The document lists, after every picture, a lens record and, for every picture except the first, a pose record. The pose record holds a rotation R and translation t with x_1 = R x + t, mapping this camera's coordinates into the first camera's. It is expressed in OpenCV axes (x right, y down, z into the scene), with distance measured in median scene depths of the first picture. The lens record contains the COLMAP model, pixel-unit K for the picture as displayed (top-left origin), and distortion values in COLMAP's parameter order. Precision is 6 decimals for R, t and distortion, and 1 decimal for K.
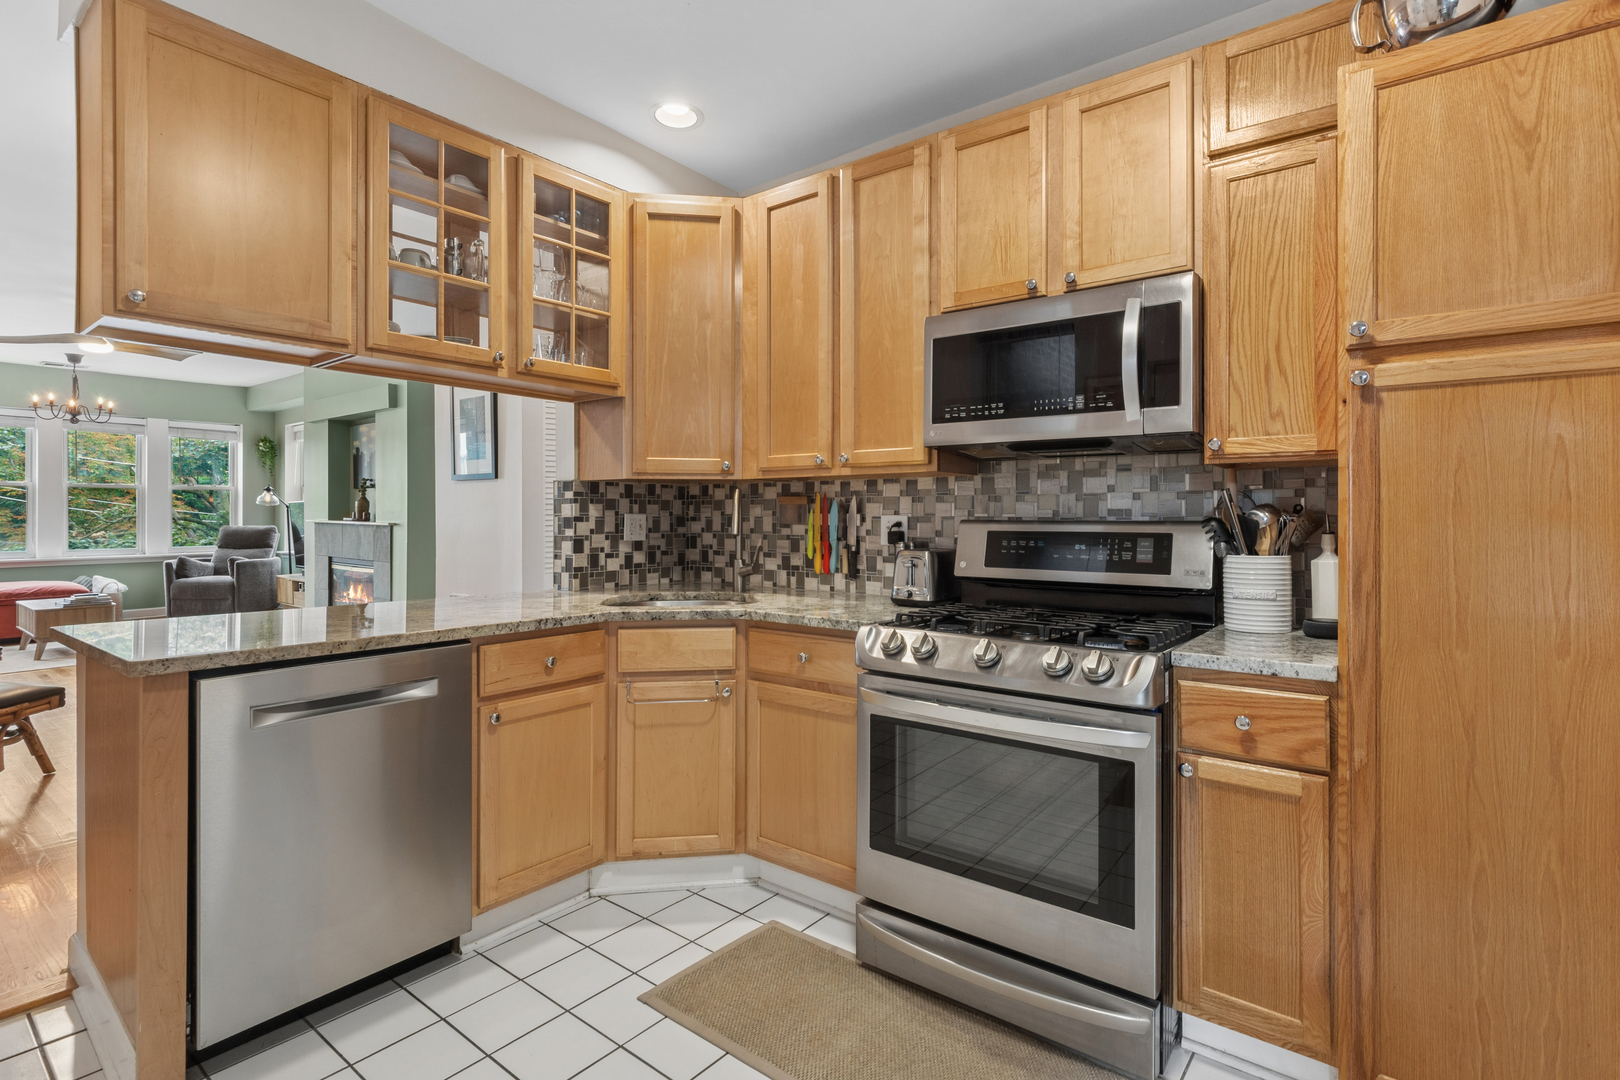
lens RADIAL K [[781.6, 0, 801.0], [0, 781.6, 514.0], [0, 0, 1]] dist [-0.003779, -0.000243]
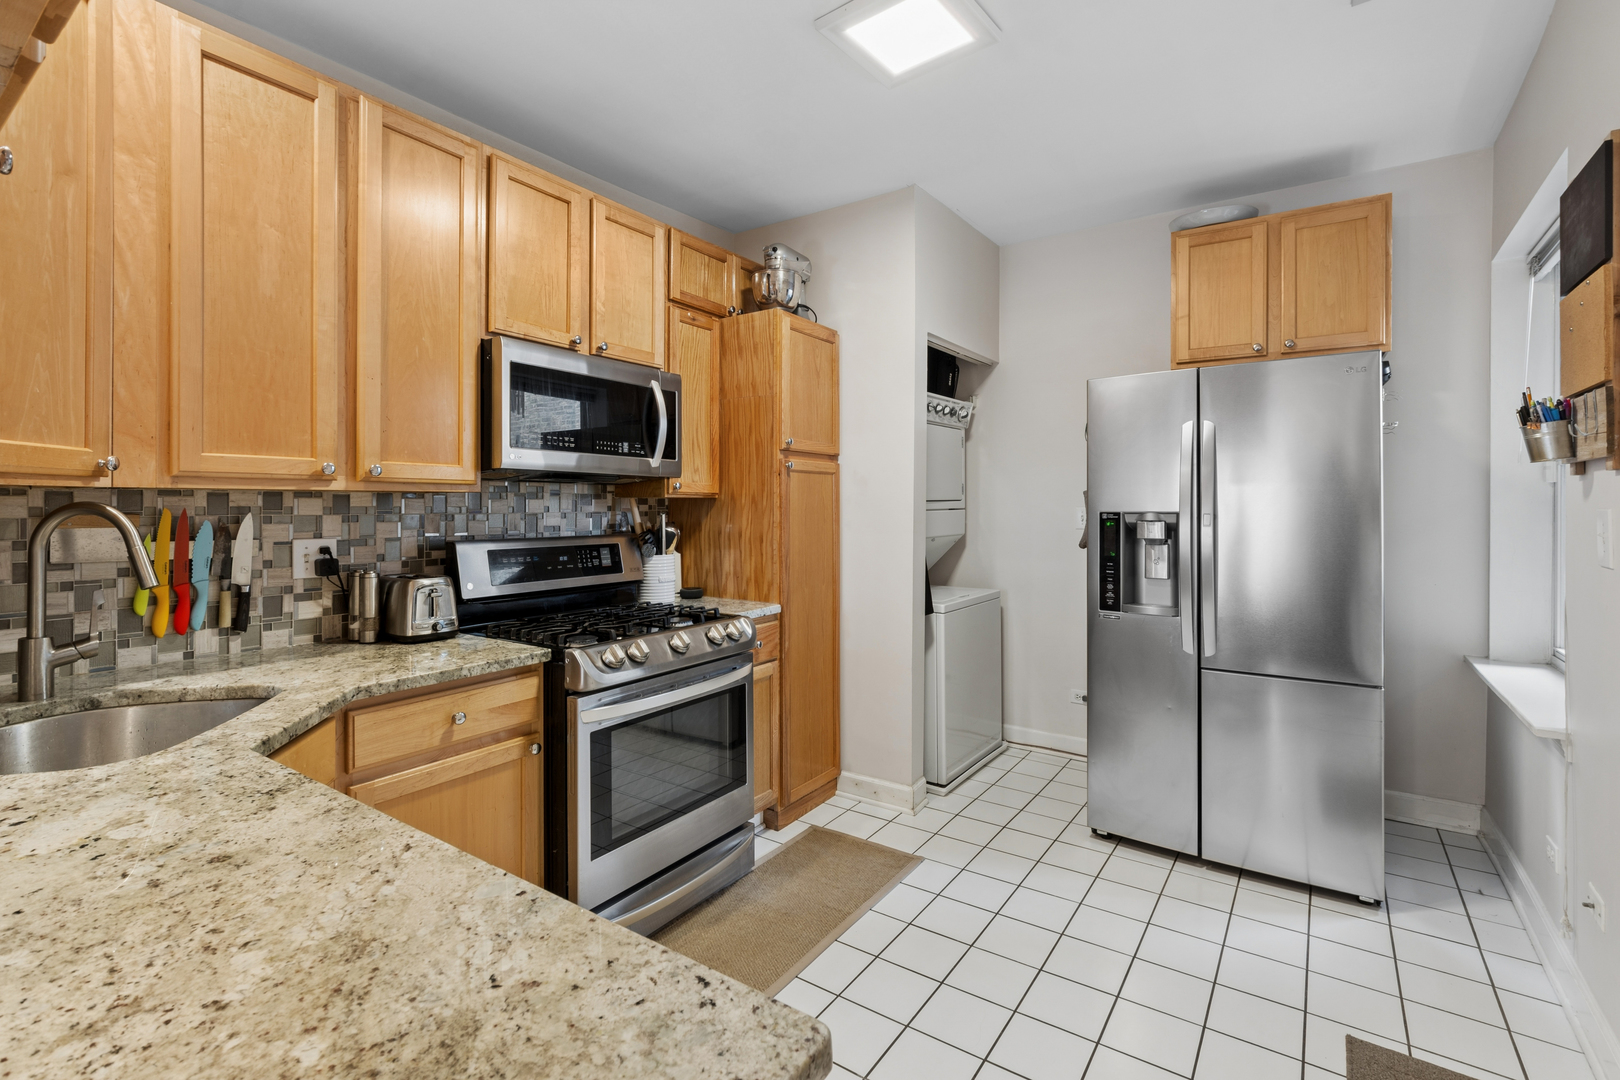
lens RADIAL K [[727.4, 0, 805.1], [0, 727.4, 509.4], [0, 0, 1]] dist [-0.003965, -0.000292]
pose [[-0.057966, -0.007738, 0.998289, -0.658514], [-0.003649, 0.999965, 0.007539, -0.036836], [-0.998312, -0.003206, -0.057992, 0.571298]]
